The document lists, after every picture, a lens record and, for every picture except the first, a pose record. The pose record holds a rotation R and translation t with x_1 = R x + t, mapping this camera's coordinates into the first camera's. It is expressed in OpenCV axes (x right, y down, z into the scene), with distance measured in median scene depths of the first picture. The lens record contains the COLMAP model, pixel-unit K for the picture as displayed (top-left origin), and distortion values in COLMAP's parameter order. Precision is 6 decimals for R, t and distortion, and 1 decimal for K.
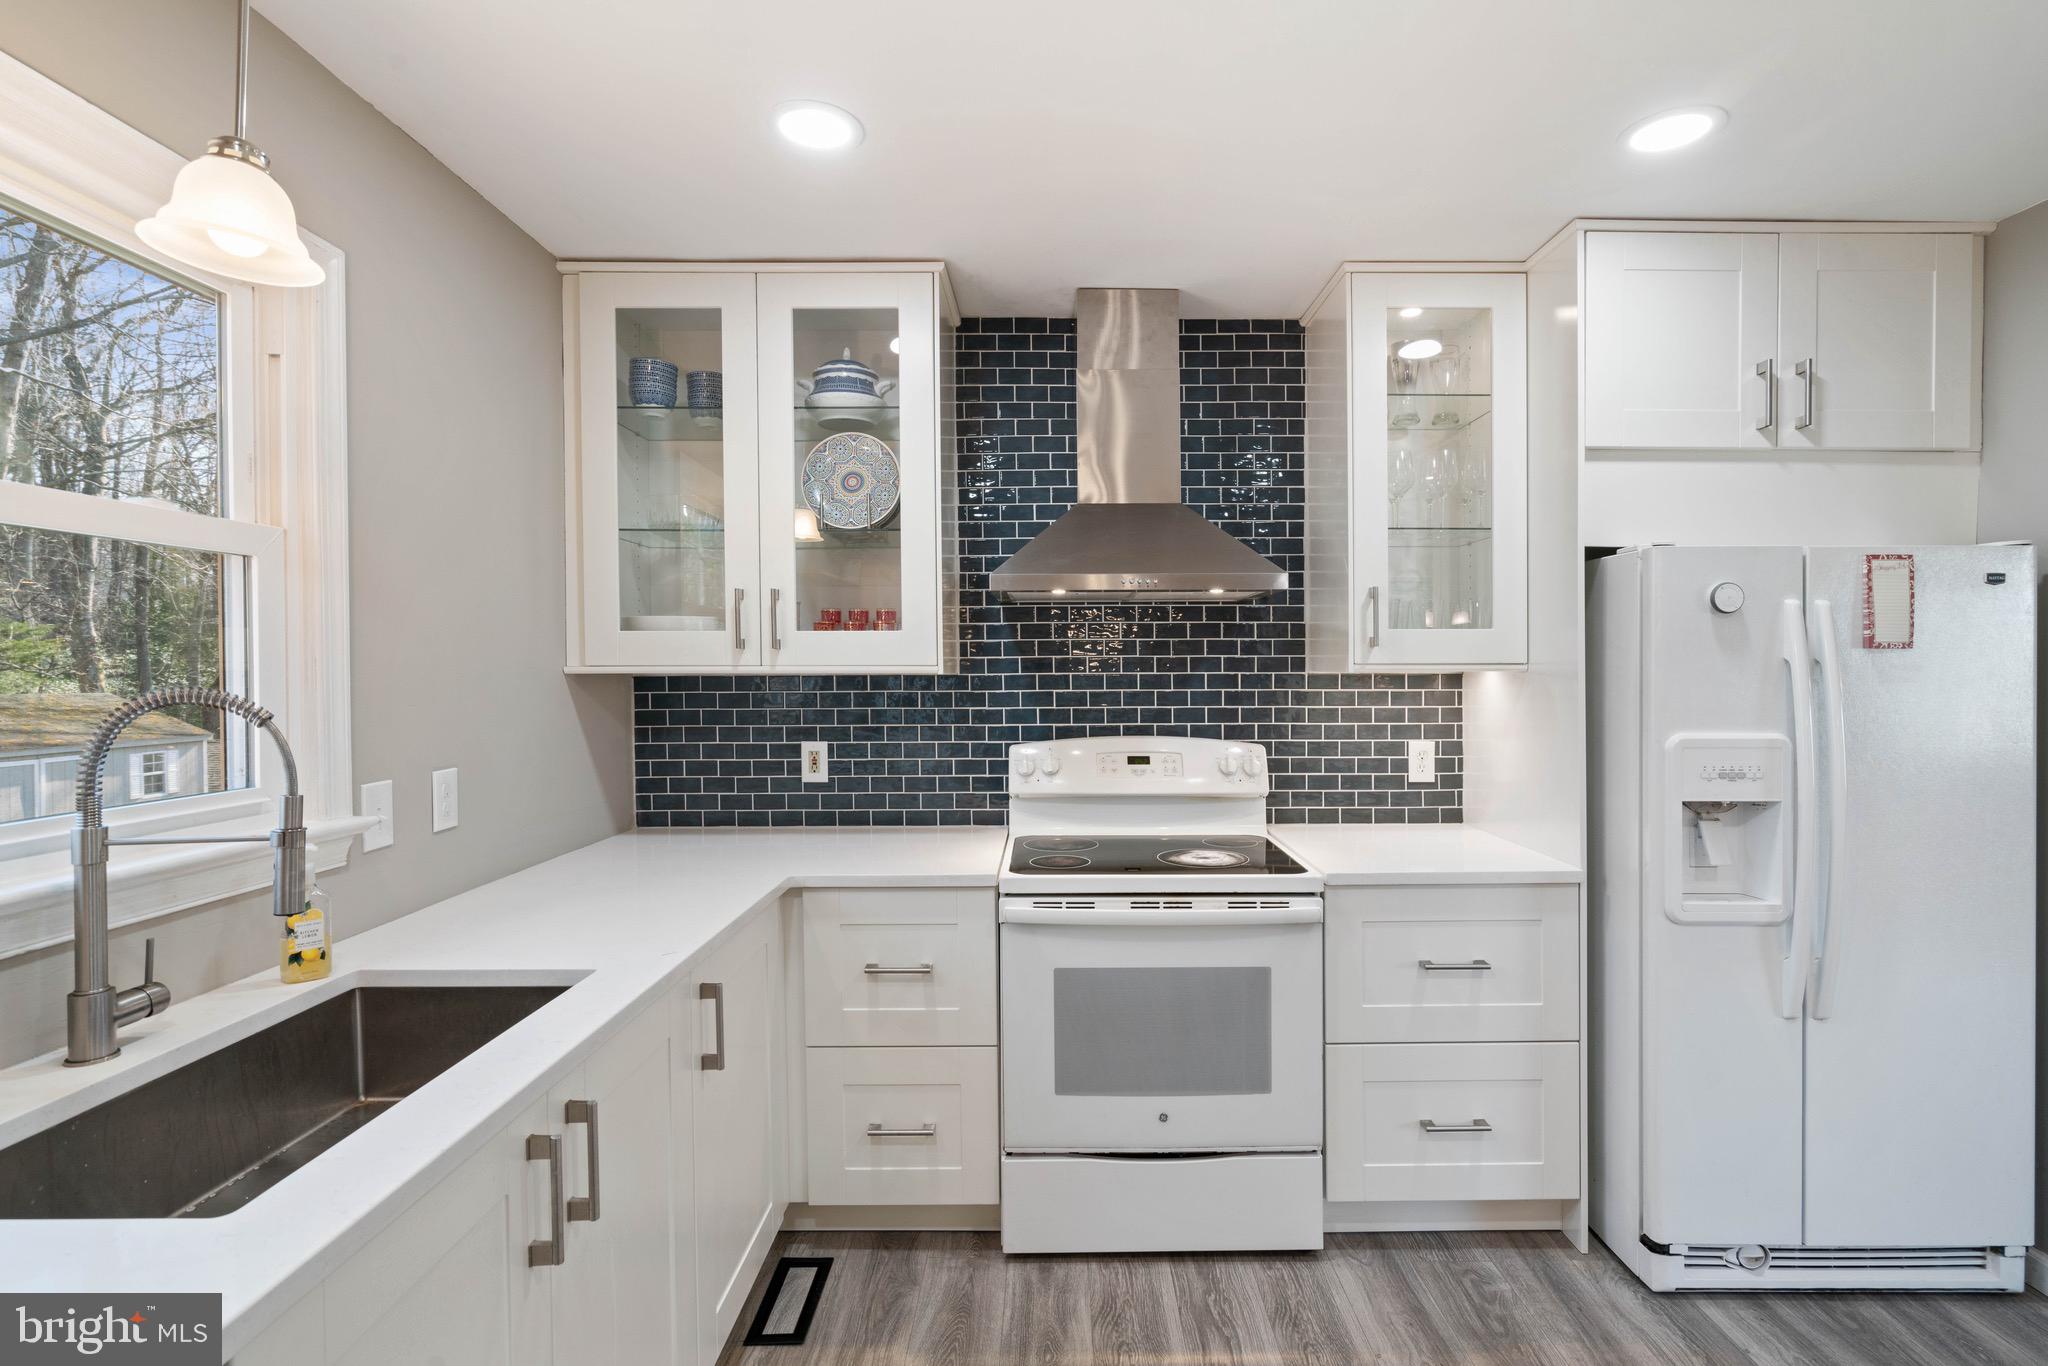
lens RADIAL K [[929.9, 0, 1024.0], [0, 929.9, 683.0], [0, 0, 1]] dist [-0.001501, 0.000283]
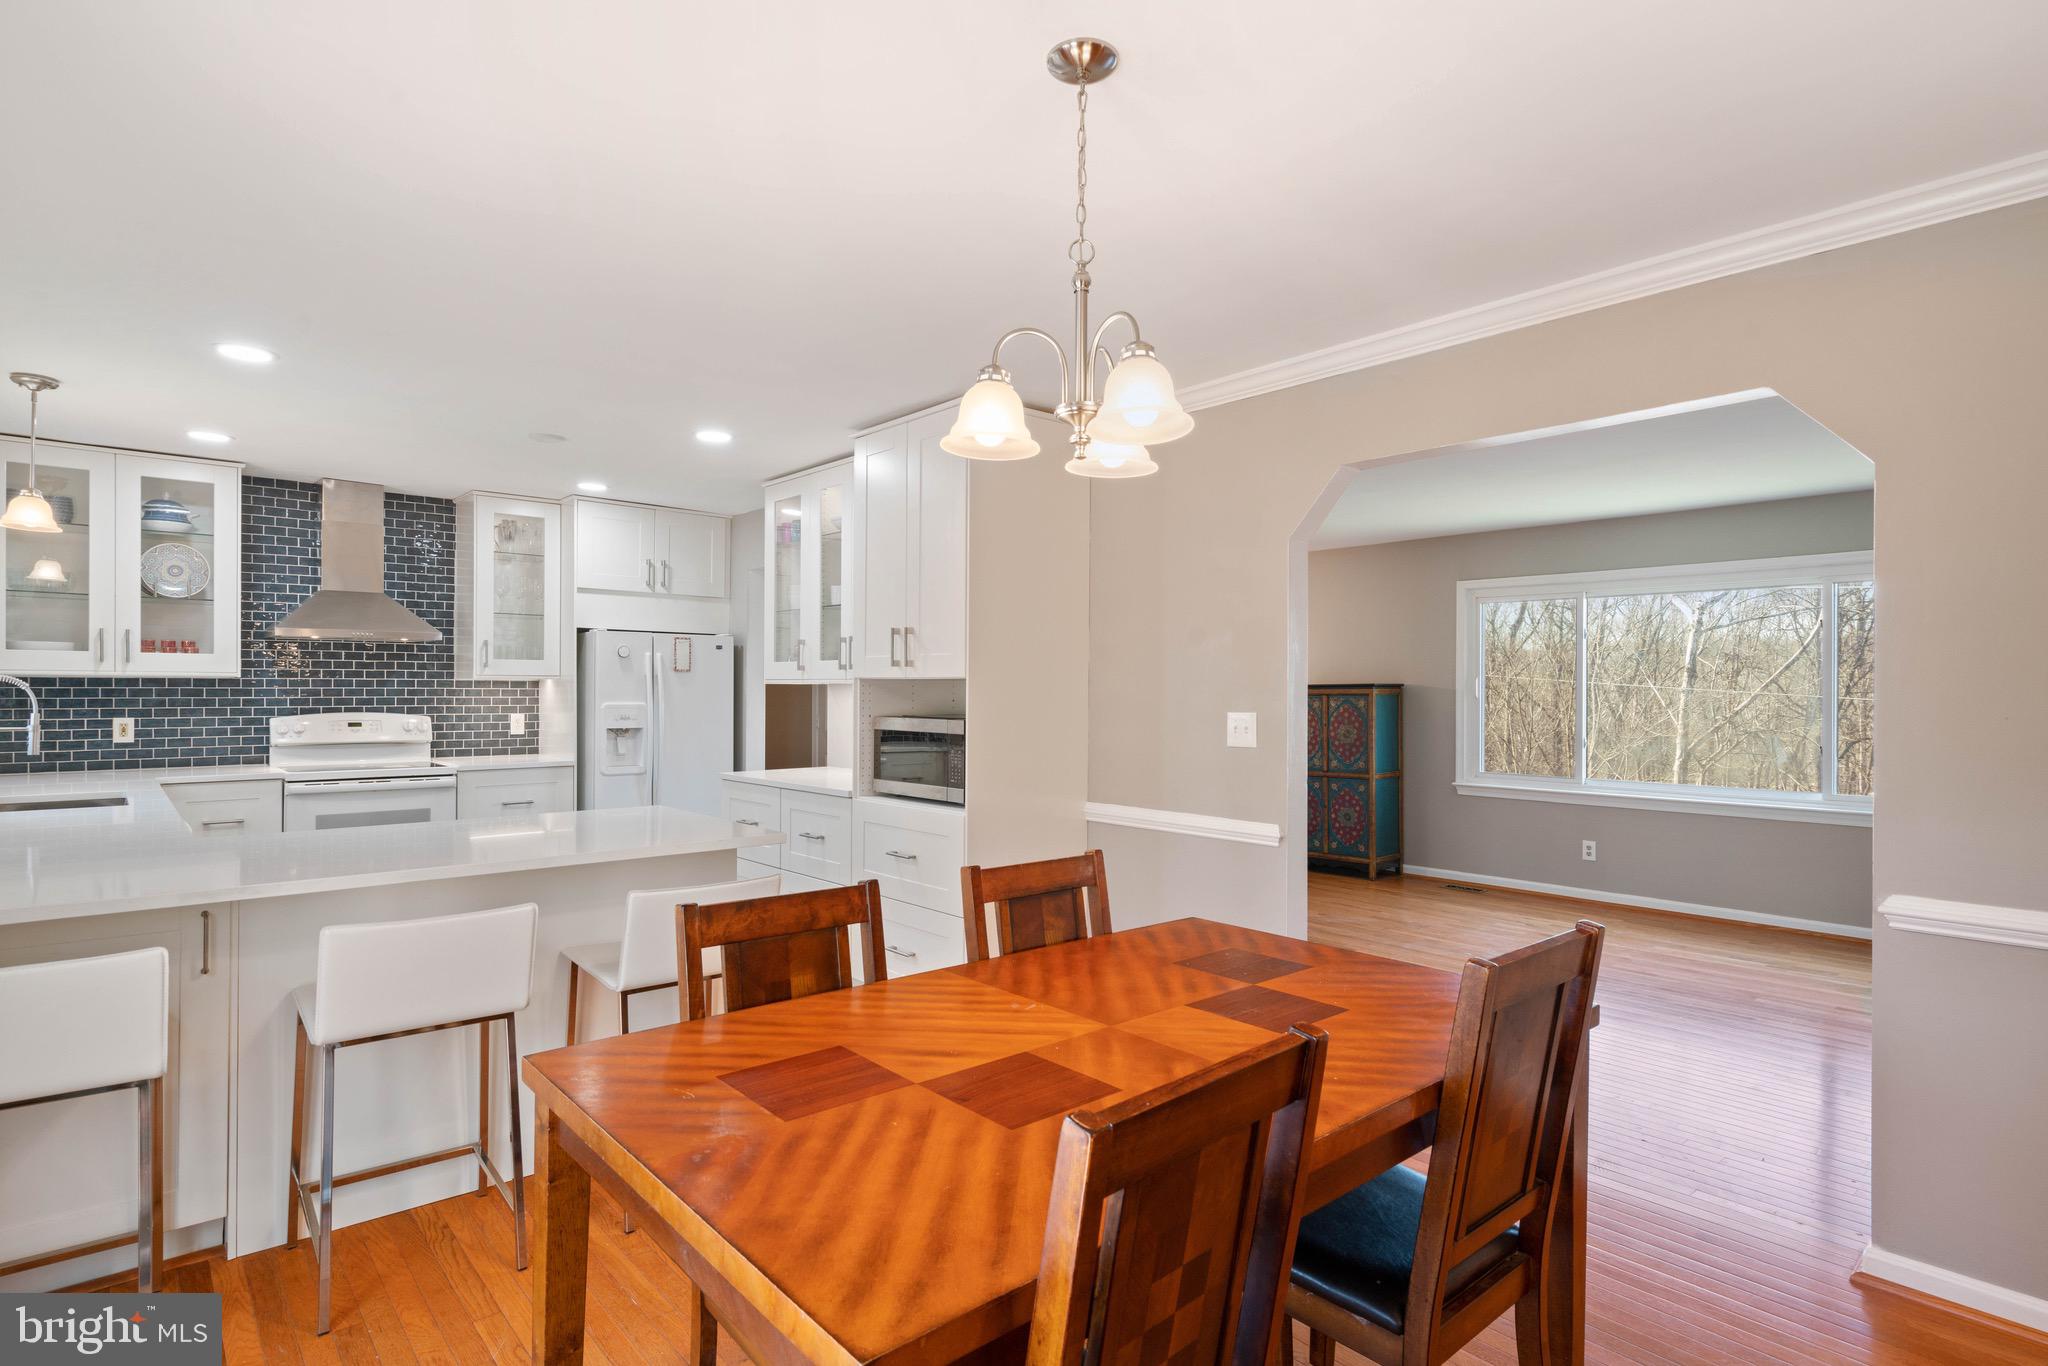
lens RADIAL K [[1043.5, 0, 1030.0], [0, 1043.5, 670.2], [0, 0, 1]] dist [0.002672, -0.000104]
pose [[0.725961, 0.017115, 0.687522, -0.332619], [0.005628, 0.999509, -0.030824, 0.044393], [-0.687712, 0.026246, 0.725509, -1.444926]]
